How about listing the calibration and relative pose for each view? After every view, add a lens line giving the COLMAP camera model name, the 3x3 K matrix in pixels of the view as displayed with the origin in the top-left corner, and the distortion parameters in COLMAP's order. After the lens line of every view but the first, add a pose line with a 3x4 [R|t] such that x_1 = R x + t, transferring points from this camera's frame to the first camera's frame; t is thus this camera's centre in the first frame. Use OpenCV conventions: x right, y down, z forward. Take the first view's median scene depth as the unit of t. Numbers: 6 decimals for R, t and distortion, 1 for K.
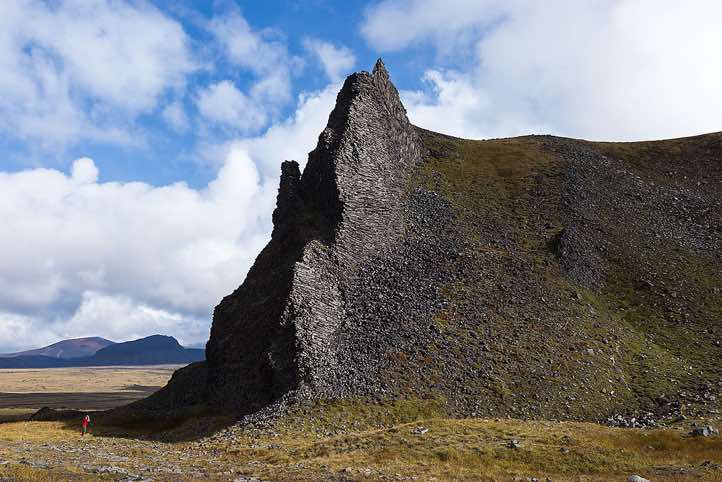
lens RADIAL K [[1396.1, 0, 361.0], [0, 1396.1, 241.0], [0, 0, 1]] dist [0.070724, 0.243854]
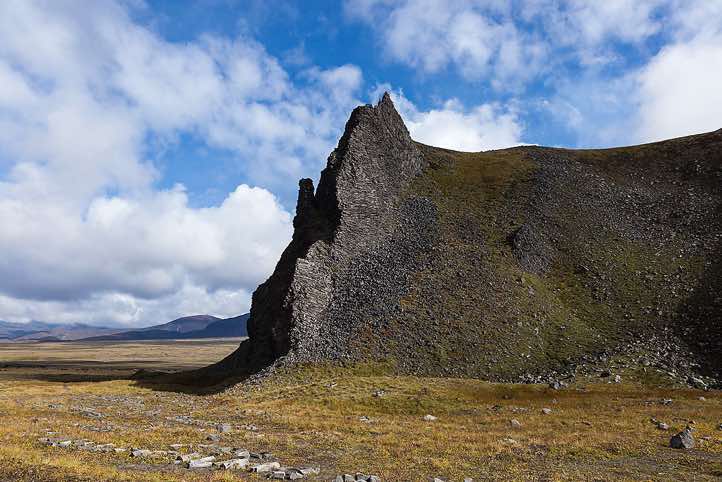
lens RADIAL K [[1396.1, 0, 361.0], [0, 1396.1, 241.0], [0, 0, 1]] dist [0.070724, 0.243854]
pose [[0.976884, -0.024186, -0.212396, 0.278476], [0.028974, 0.999391, 0.019463, -0.024050], [0.211796, -0.025168, 0.976990, -0.254170]]
